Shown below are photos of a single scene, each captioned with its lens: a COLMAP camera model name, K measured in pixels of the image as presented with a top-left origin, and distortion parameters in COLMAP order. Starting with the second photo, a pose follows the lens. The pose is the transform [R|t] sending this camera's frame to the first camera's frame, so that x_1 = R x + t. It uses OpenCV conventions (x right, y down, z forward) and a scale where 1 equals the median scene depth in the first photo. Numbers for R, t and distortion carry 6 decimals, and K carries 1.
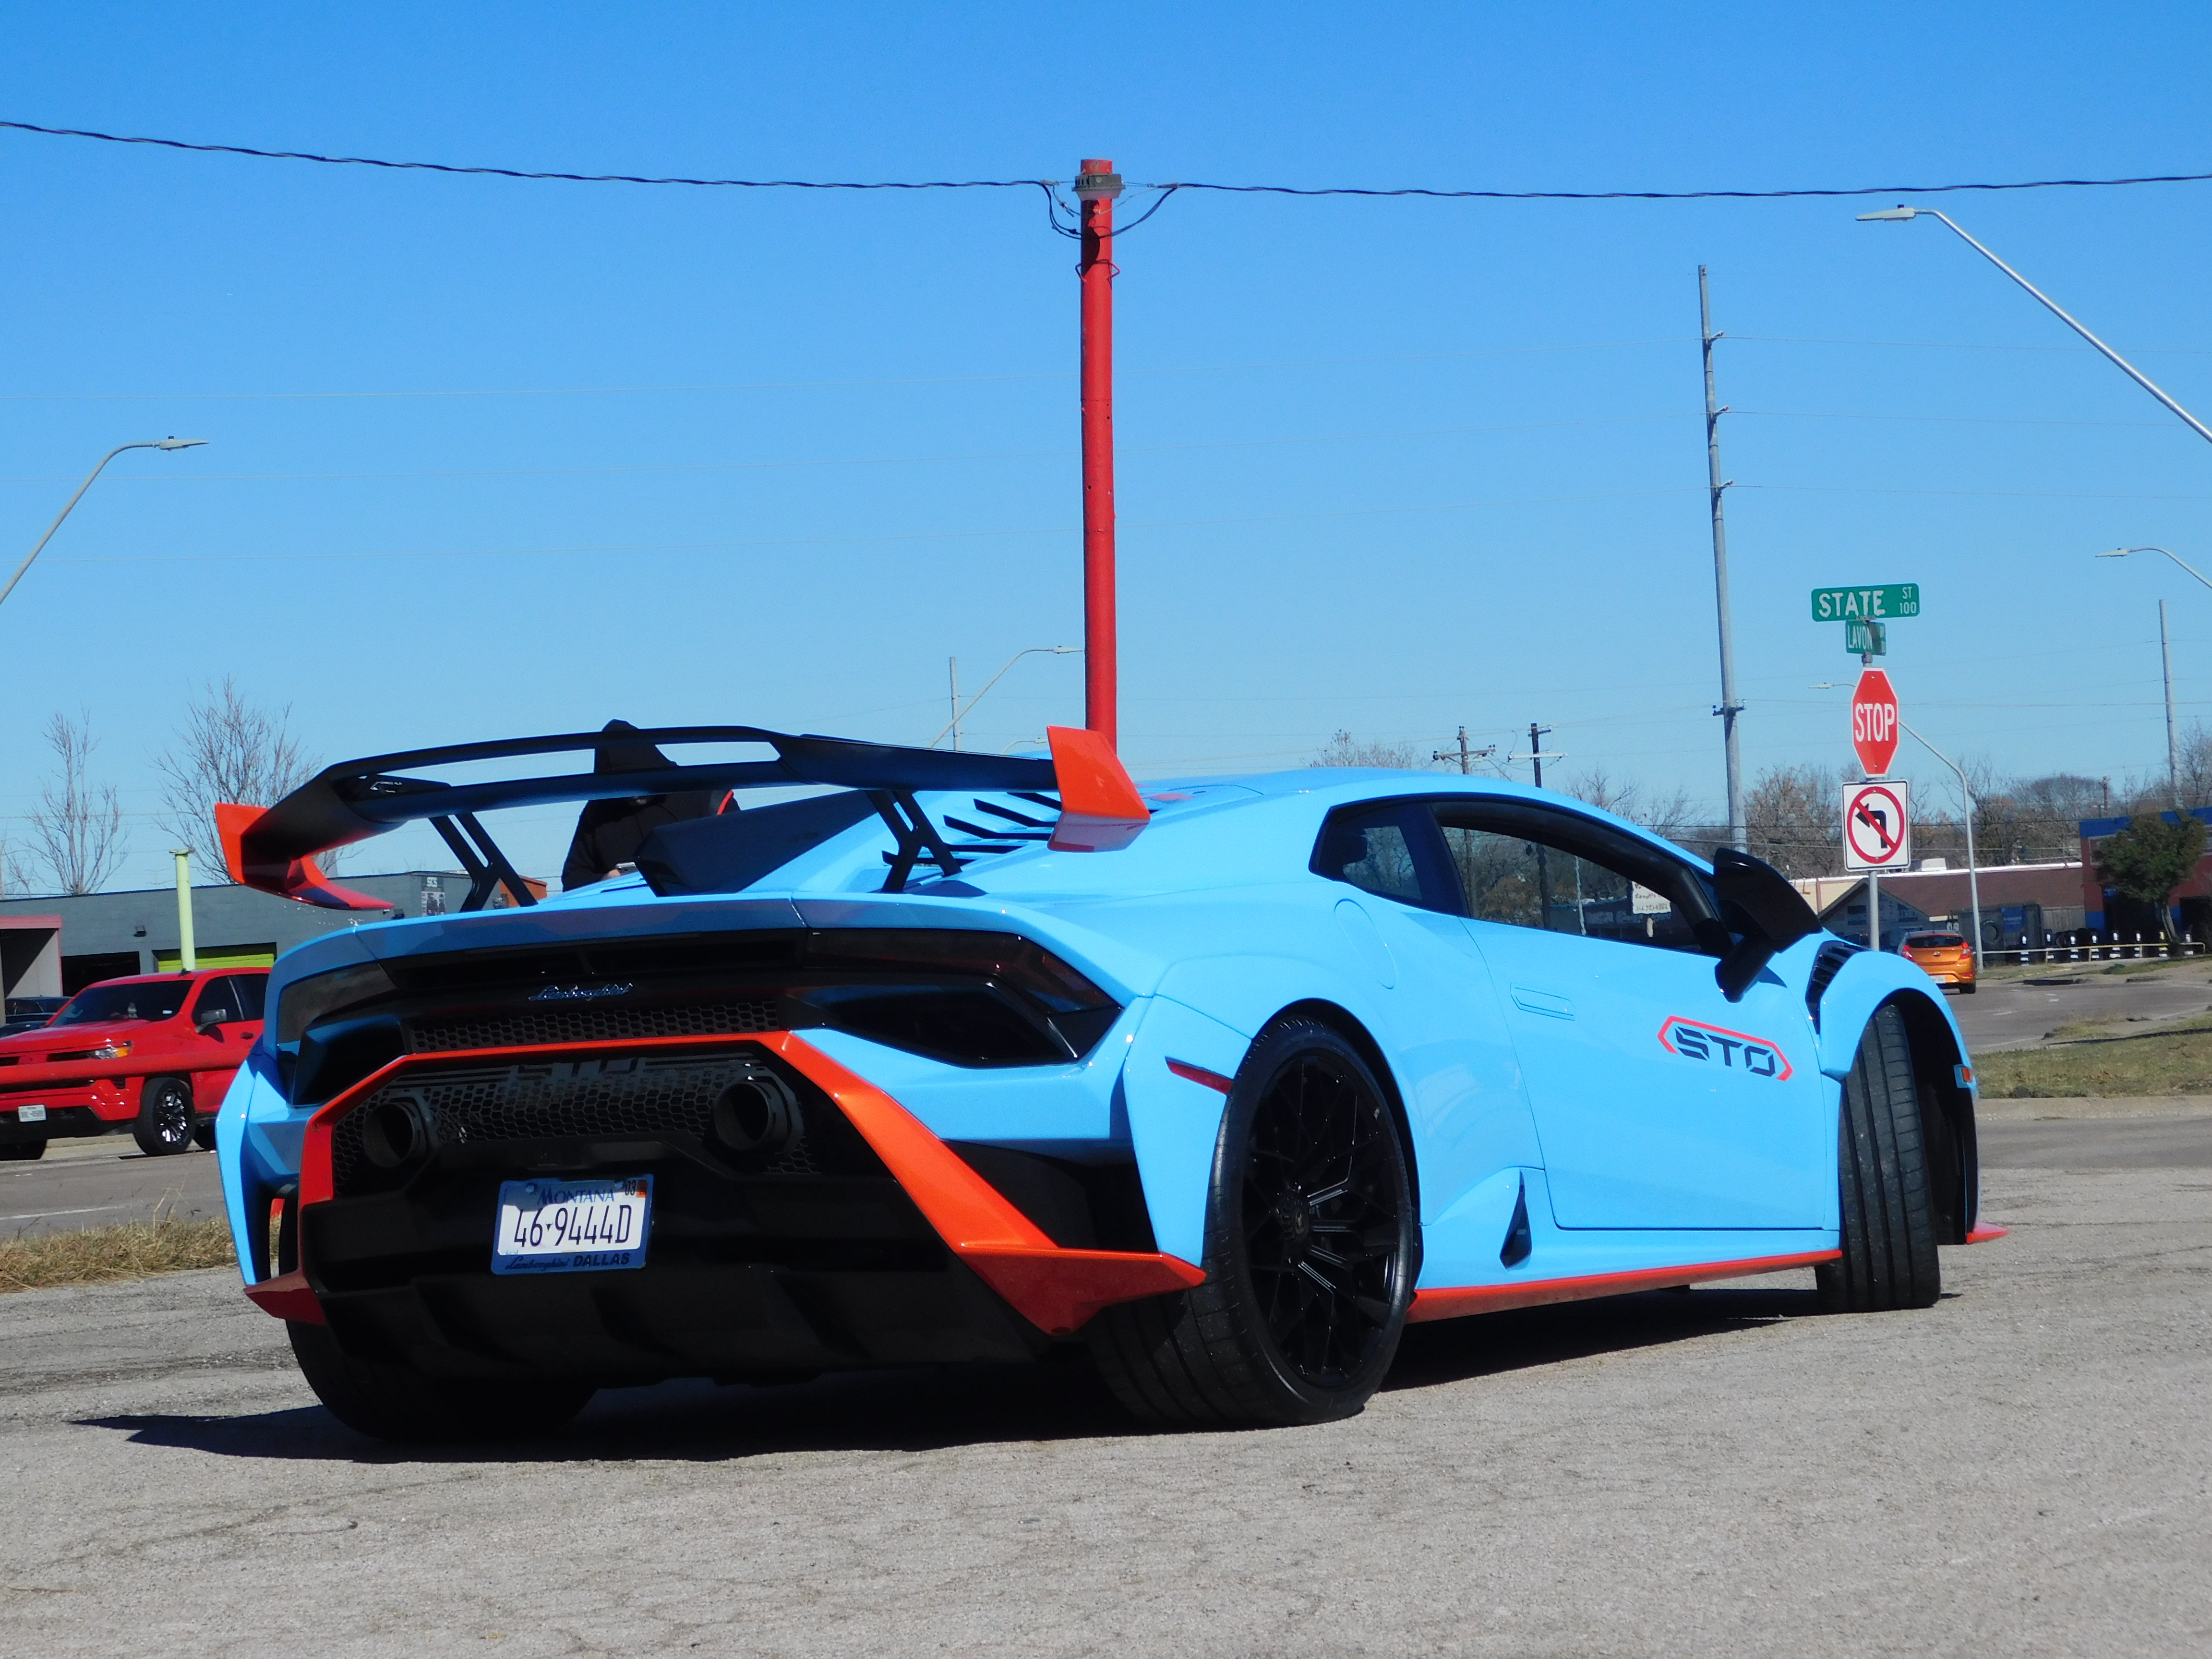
lens RADIAL K [[5294.4, 0, 1112.4], [0, 5294.4, 832.0], [0, 0, 1]] dist [-0.000061, 0.000000]
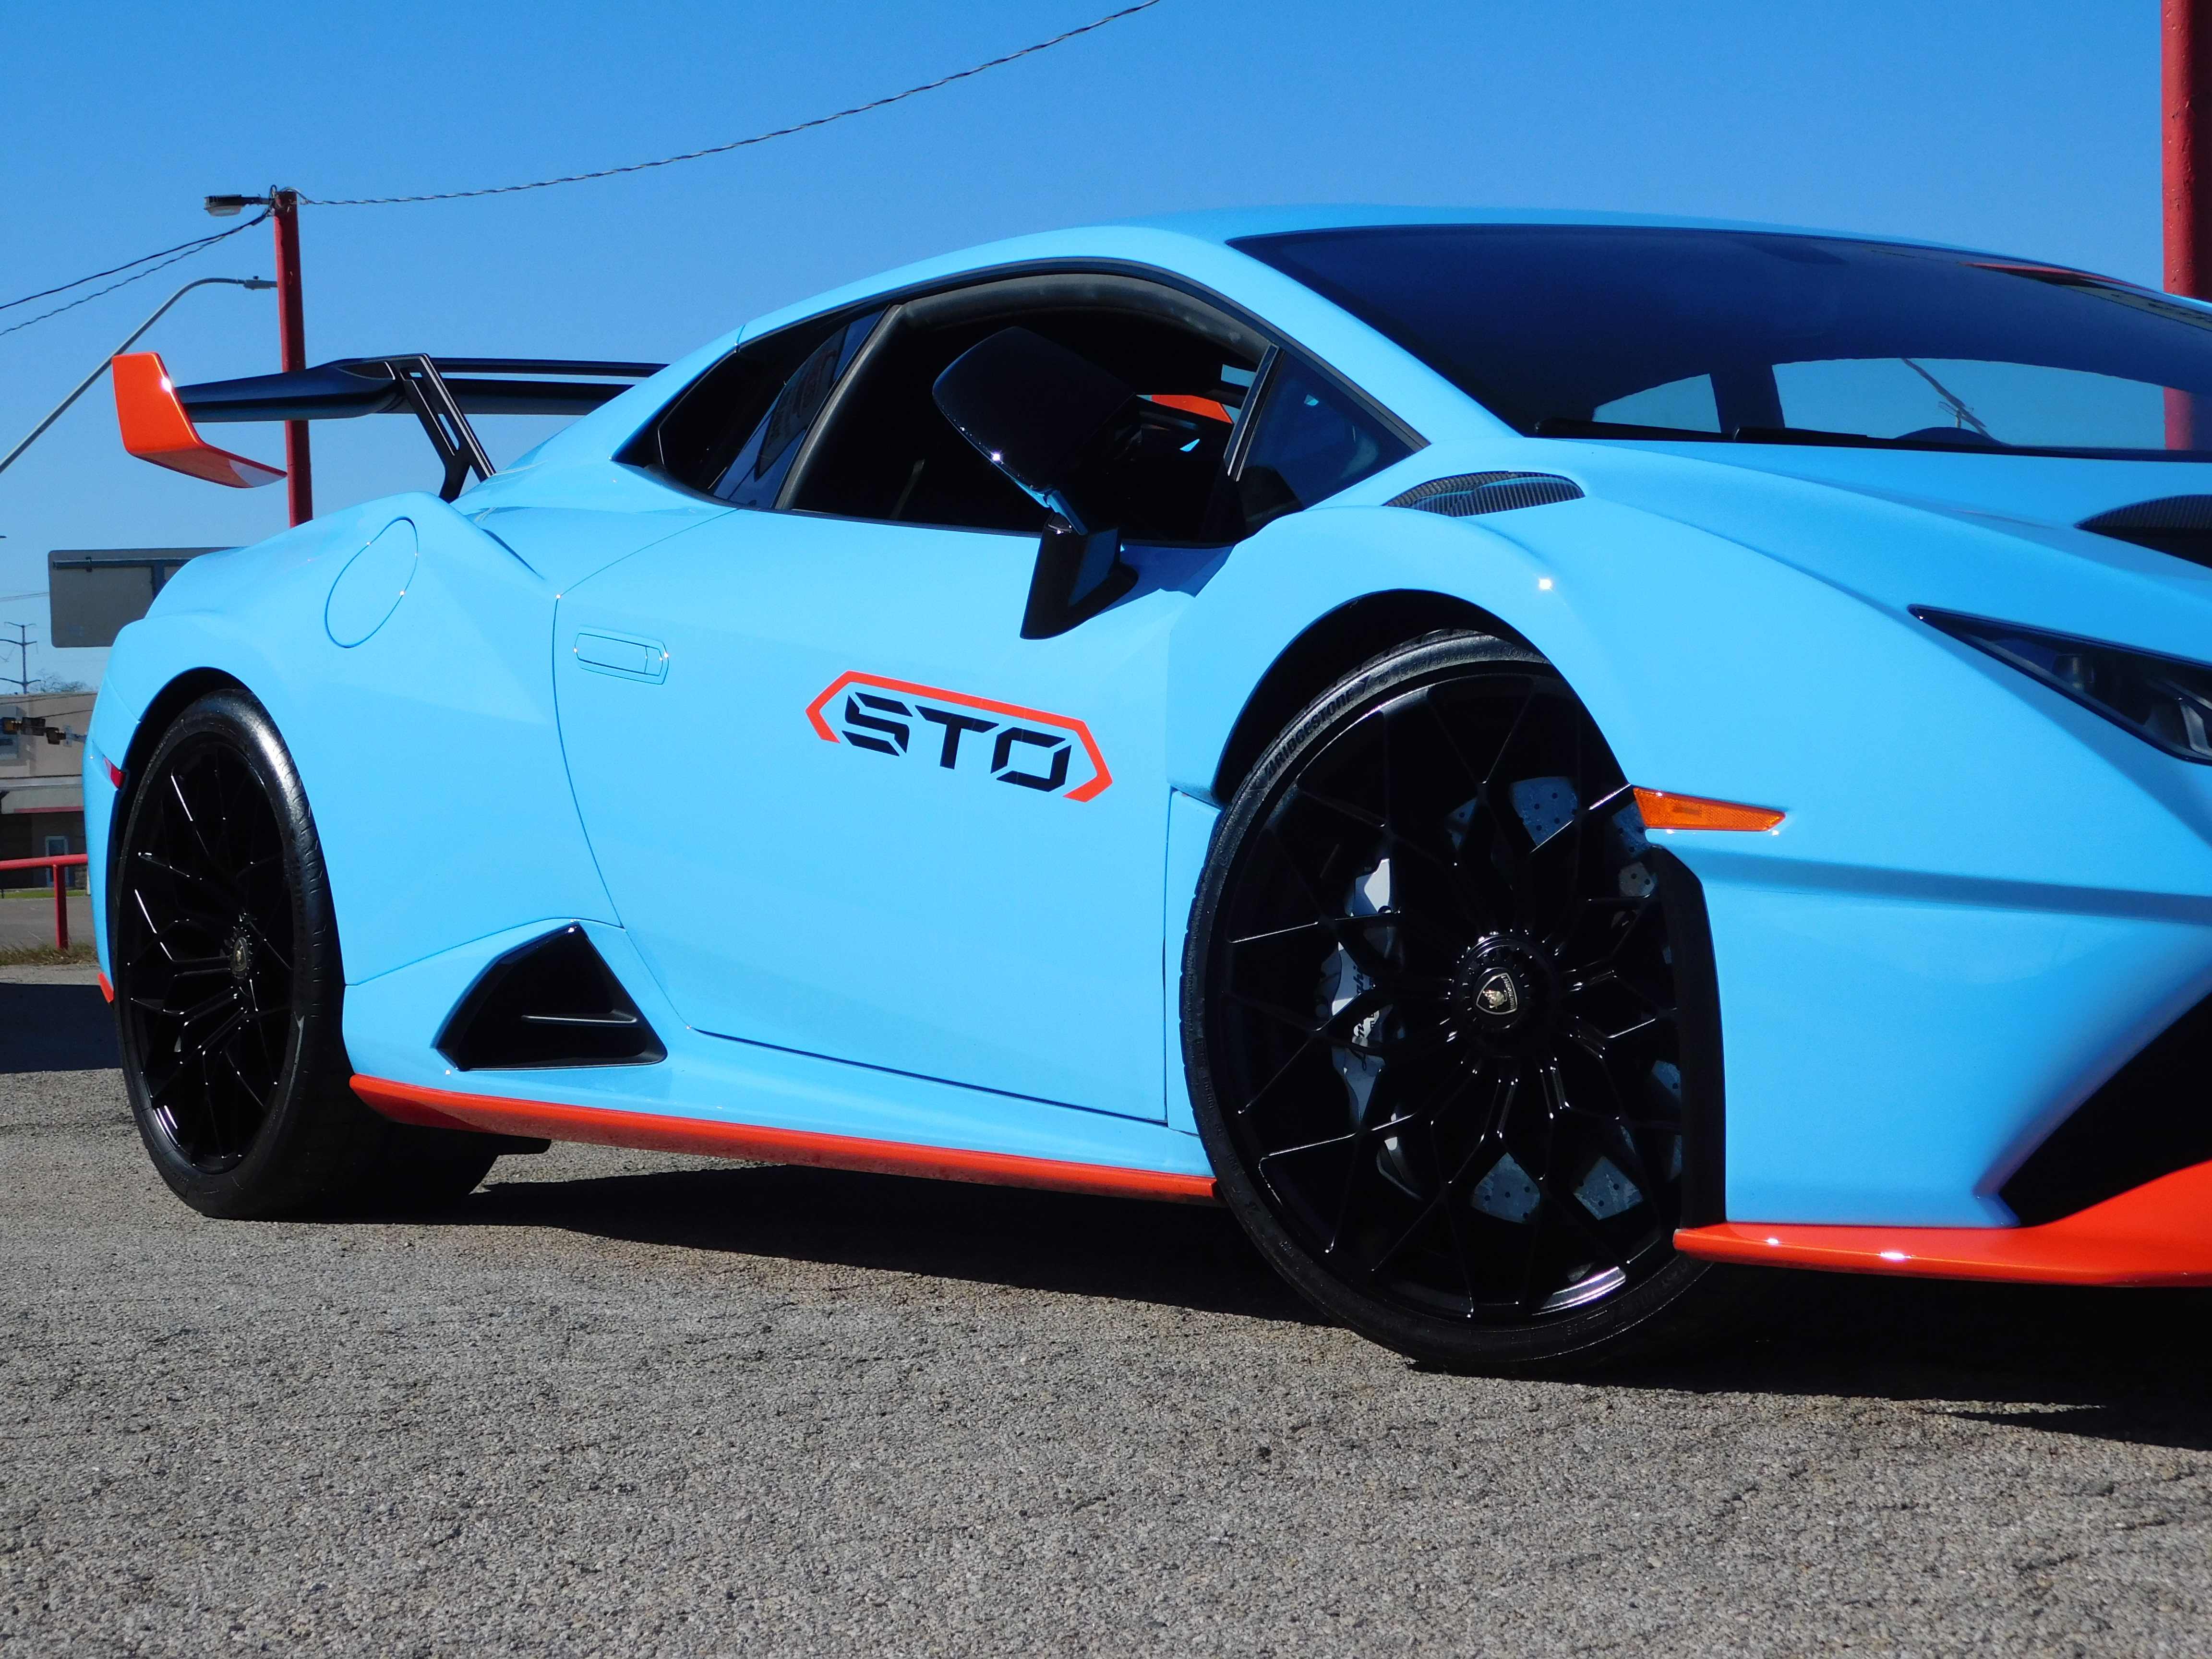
lens RADIAL K [[5294.4, 0, 1126.3], [0, 5294.4, 782.9], [0, 0, 1]] dist [-0.000061, 0.000000]
pose [[-0.452548, 0.051505, -0.890251, 0.566260], [0.076188, 0.996913, 0.018947, 0.037522], [0.888479, -0.059252, -0.455075, 1.255097]]
